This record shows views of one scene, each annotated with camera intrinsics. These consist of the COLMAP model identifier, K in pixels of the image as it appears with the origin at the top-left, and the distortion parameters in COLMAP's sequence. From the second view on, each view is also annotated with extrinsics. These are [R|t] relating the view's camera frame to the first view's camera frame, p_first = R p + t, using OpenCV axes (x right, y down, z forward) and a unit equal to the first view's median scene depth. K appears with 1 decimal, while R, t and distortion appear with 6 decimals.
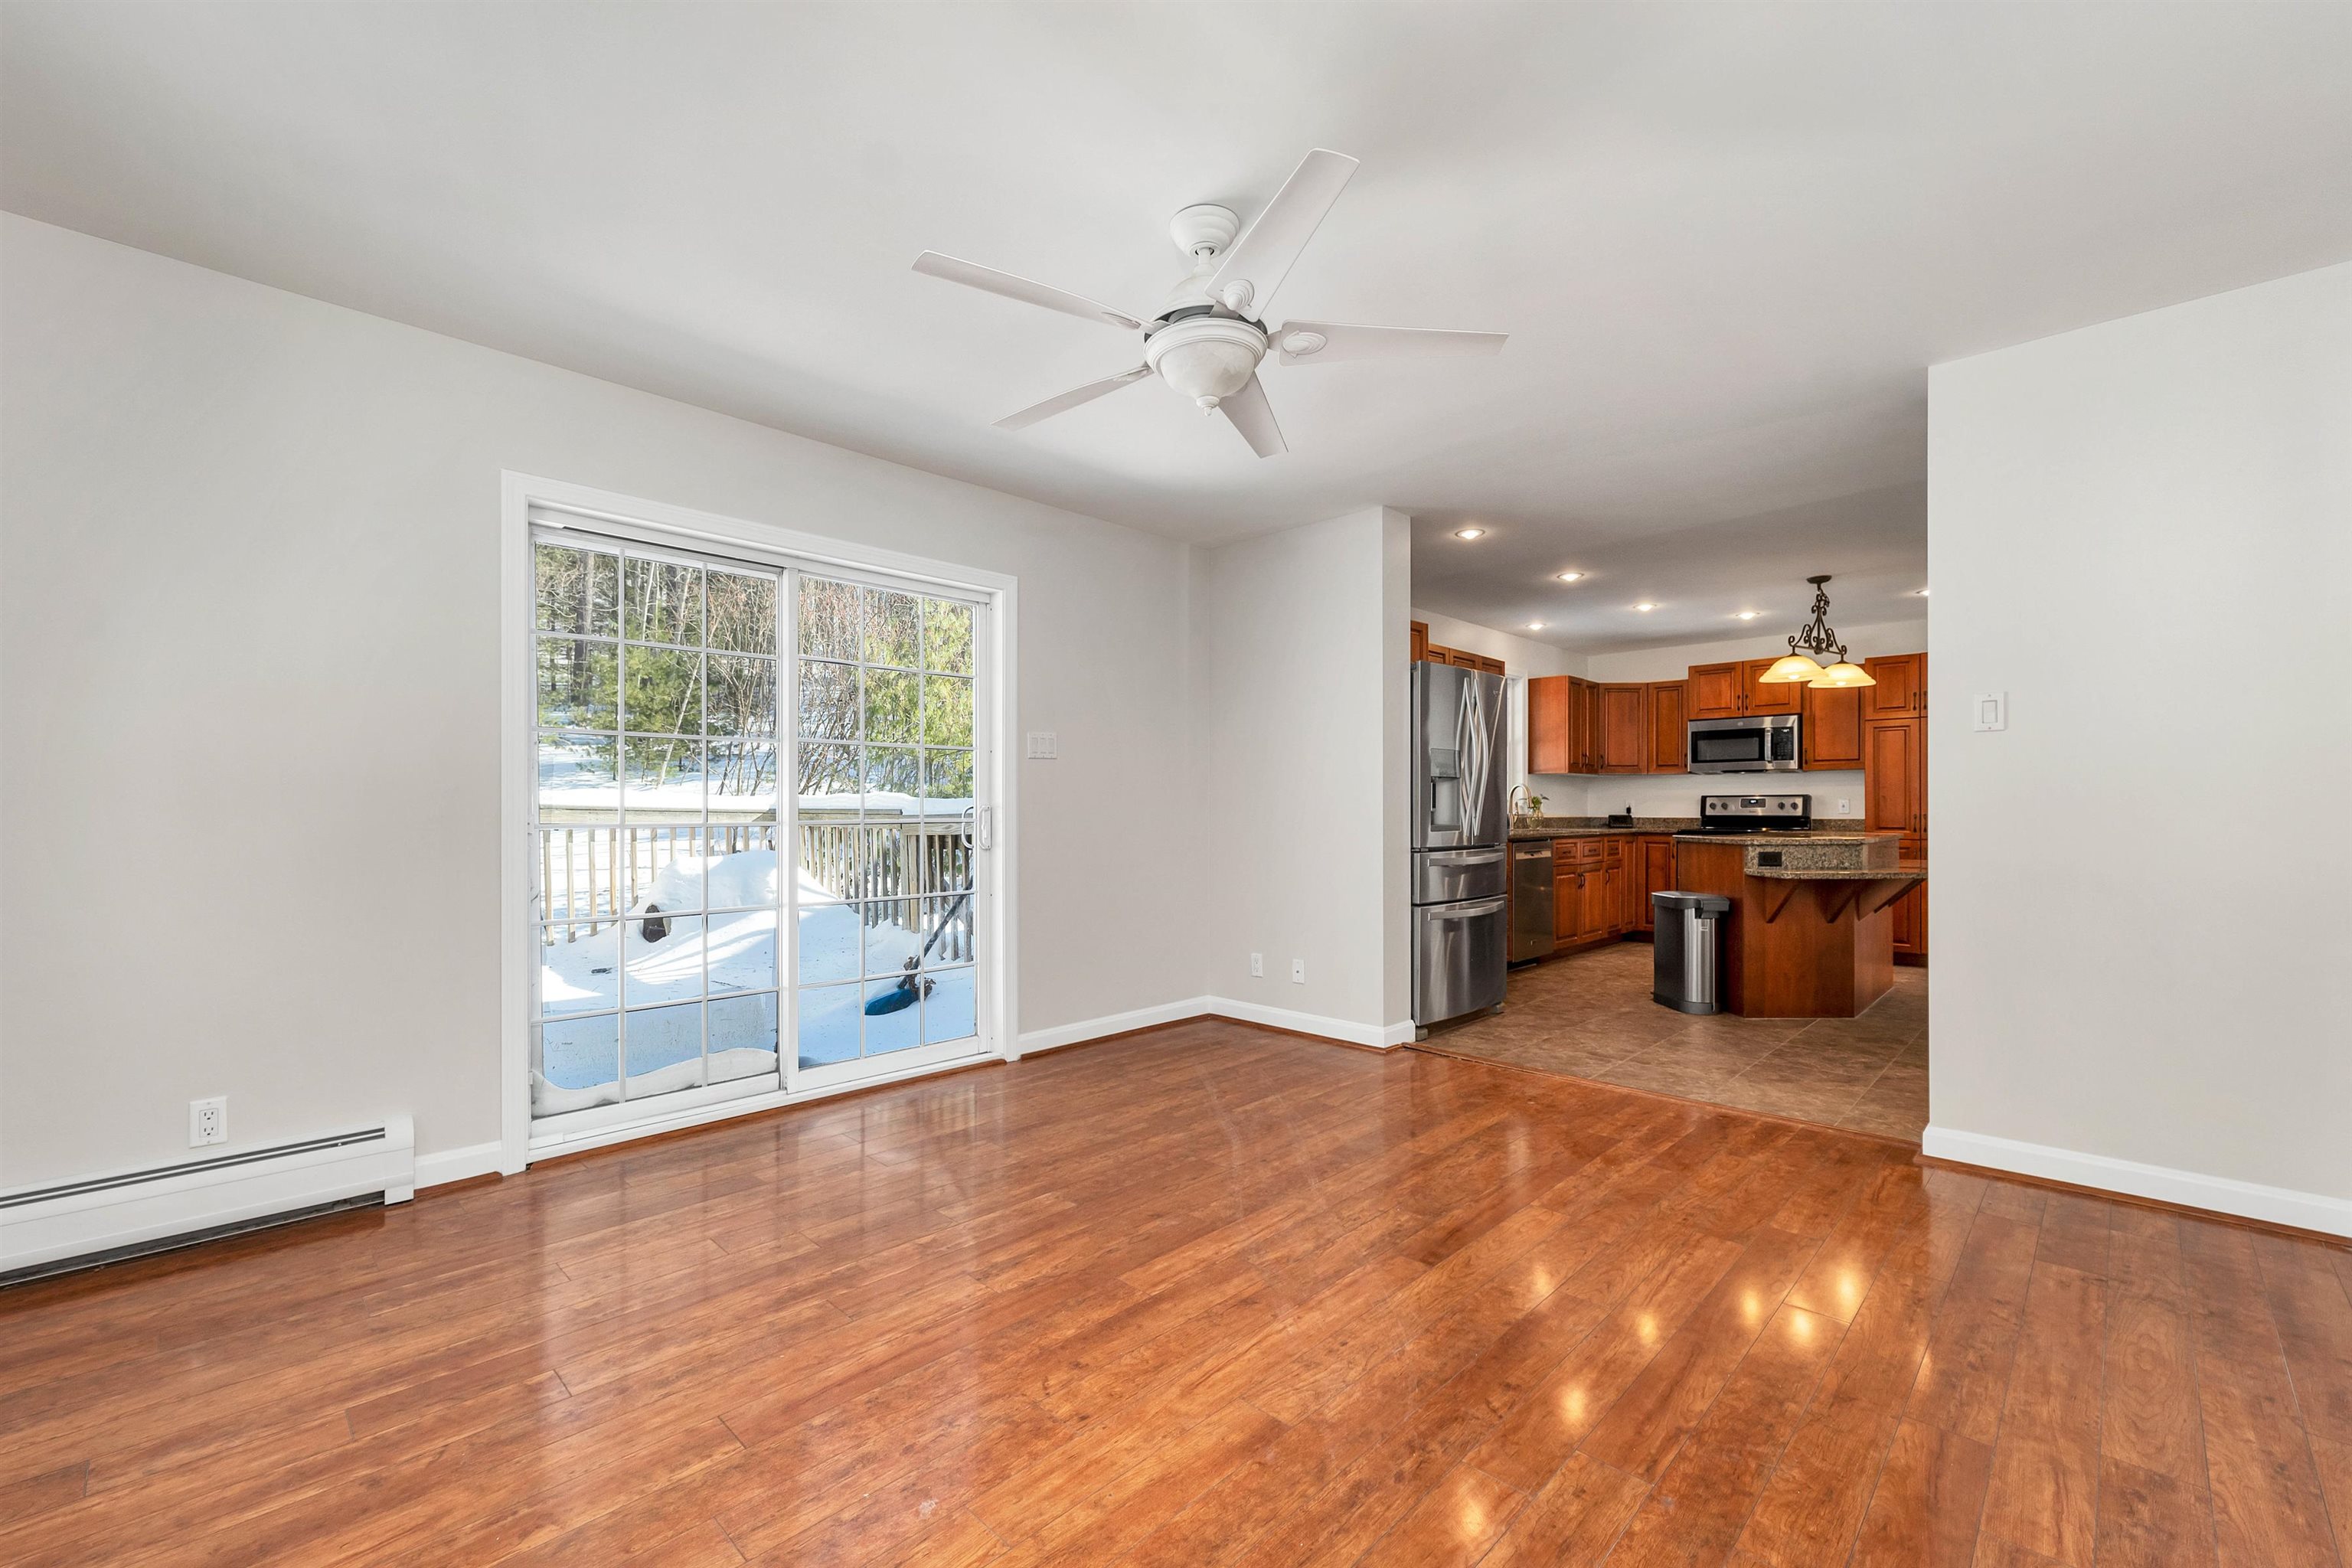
lens RADIAL K [[971.6, 0, 1160.3], [0, 971.6, 805.7], [0, 0, 1]] dist [0.002408, -0.000247]
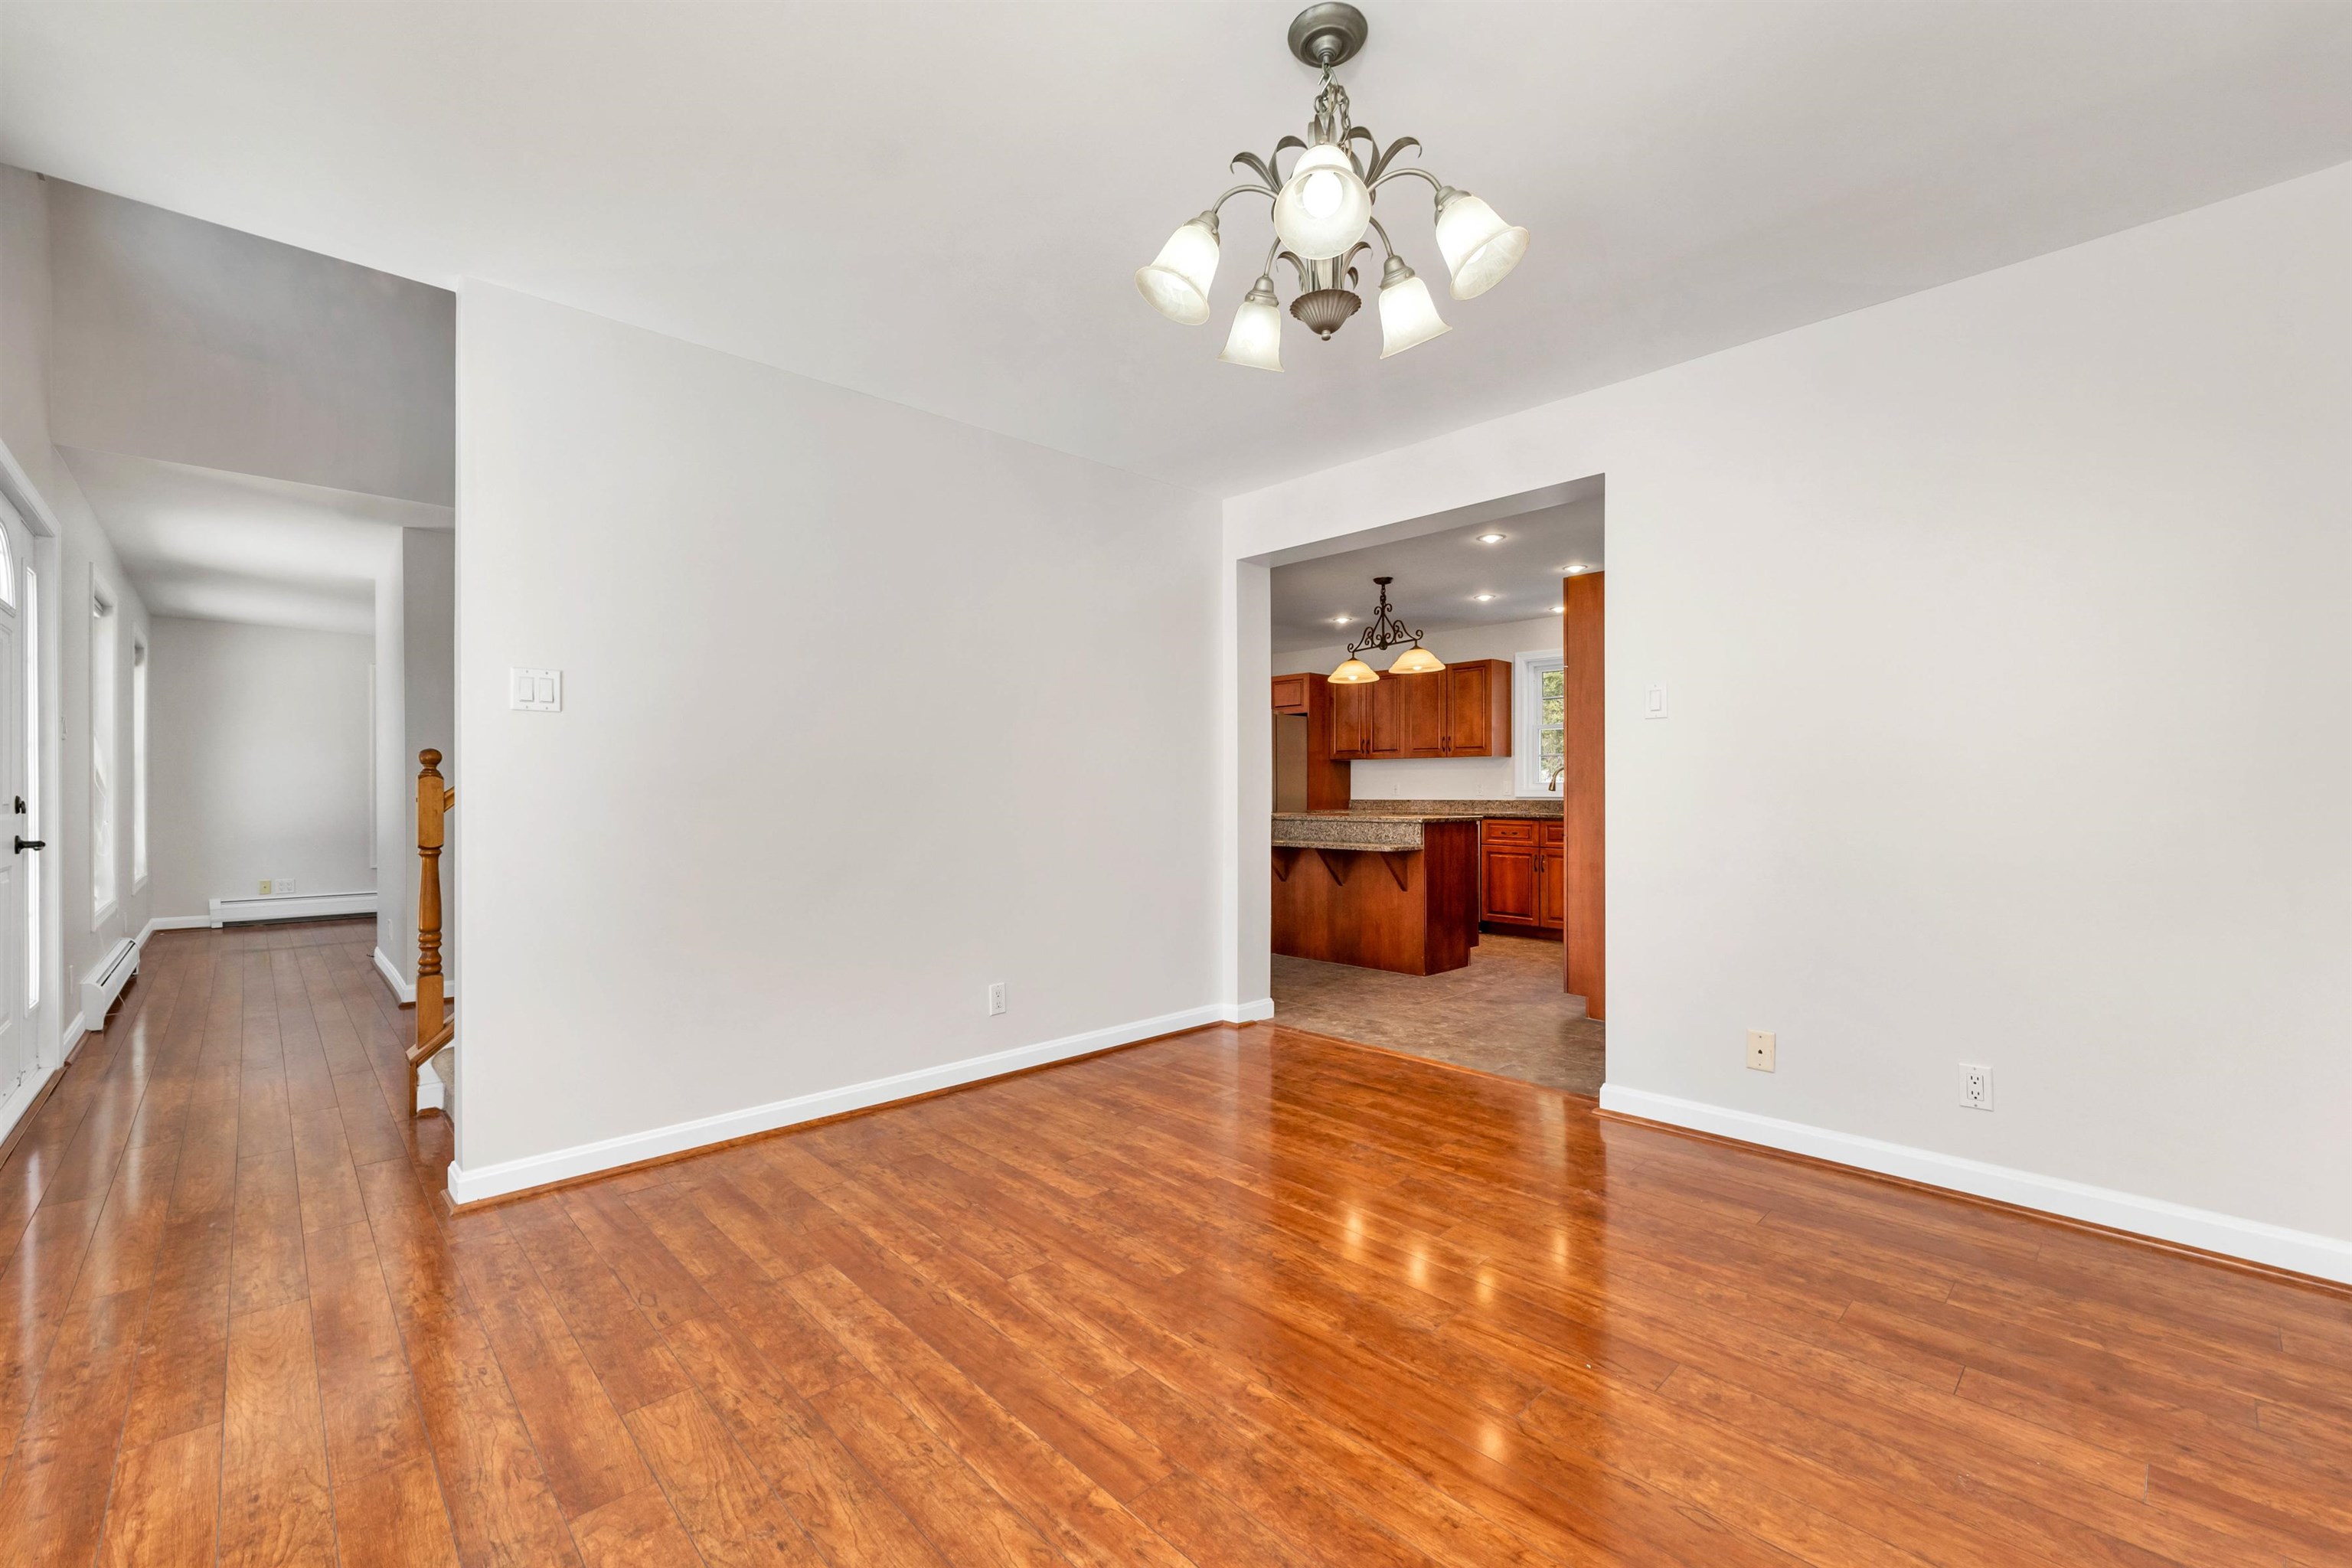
lens RADIAL K [[971.6, 0, 1160.3], [0, 971.6, 805.7], [0, 0, 1]] dist [0.002408, -0.000247]
pose [[-0.043460, 0.018305, -0.998887, 3.126521], [0.005170, 0.999823, 0.018097, -0.005265], [0.999042, -0.004378, -0.043547, 1.411723]]
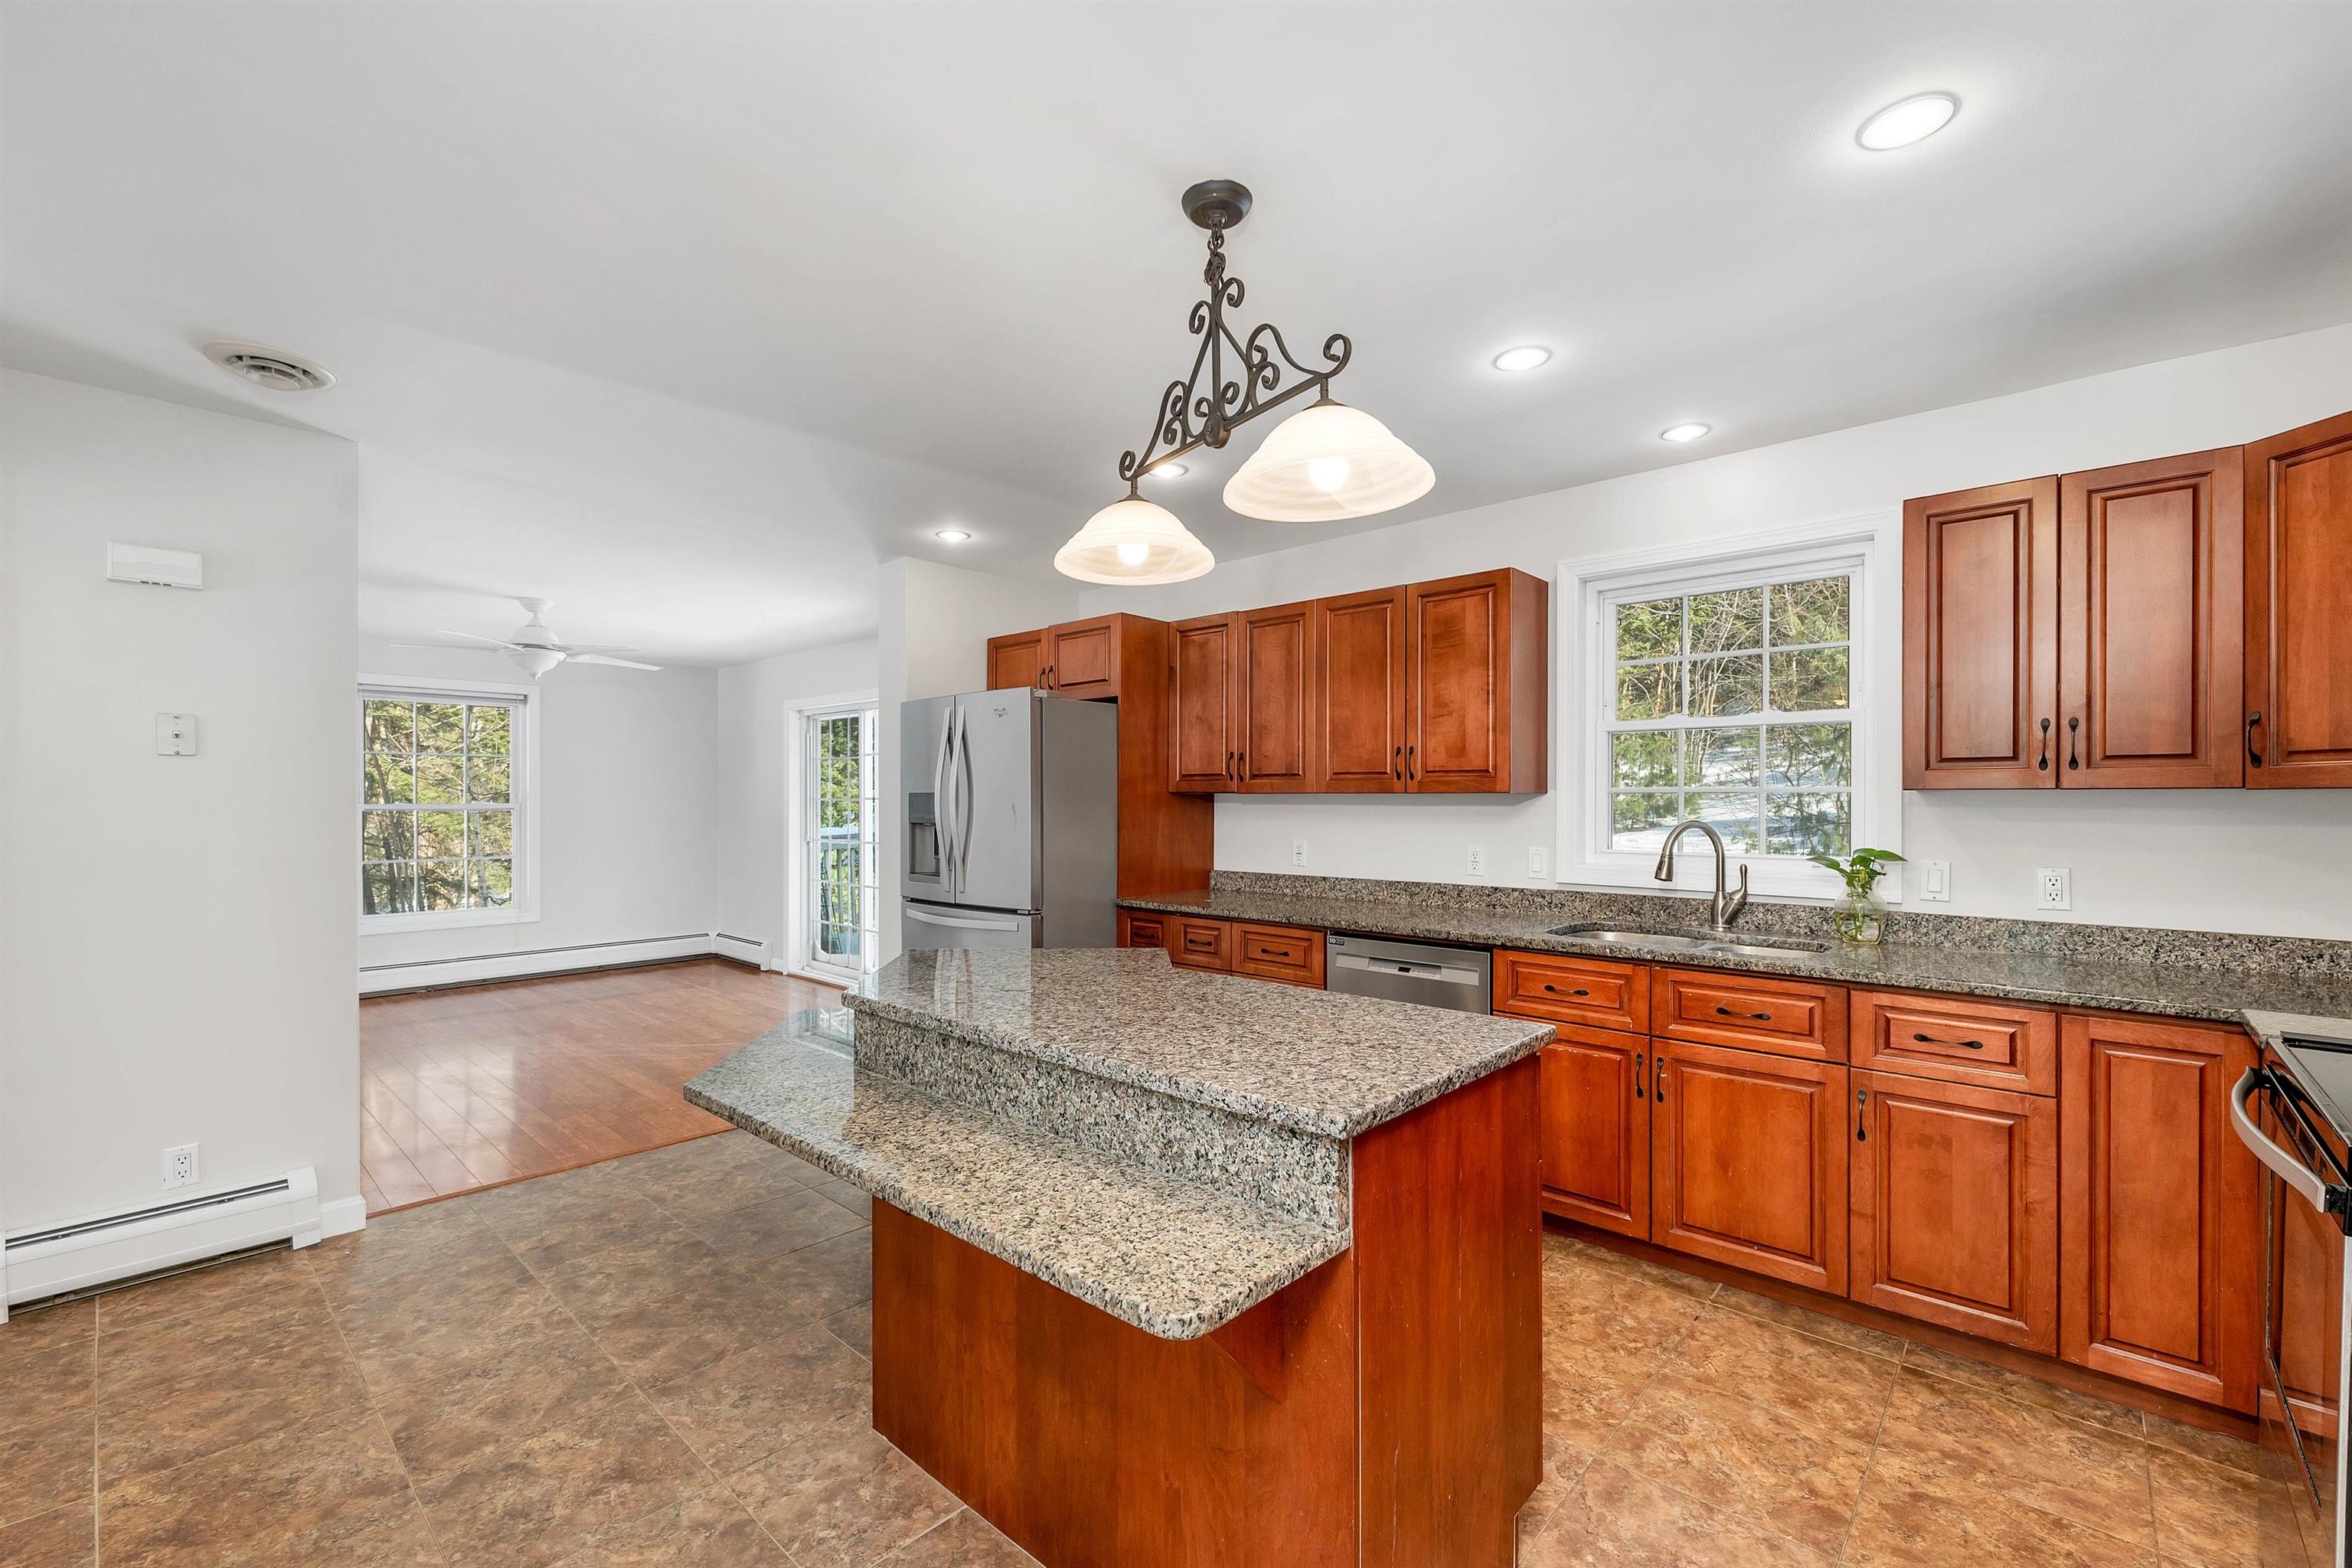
lens RADIAL K [[987.5, 0, 1168.8], [0, 987.5, 802.6], [0, 0, 1]] dist [0.002464, 0.000223]
pose [[0.033961, 0.002922, -0.999419, 1.760829], [0.002908, 0.999991, 0.003023, -0.072438], [0.999419, -0.003009, 0.033953, 1.719927]]
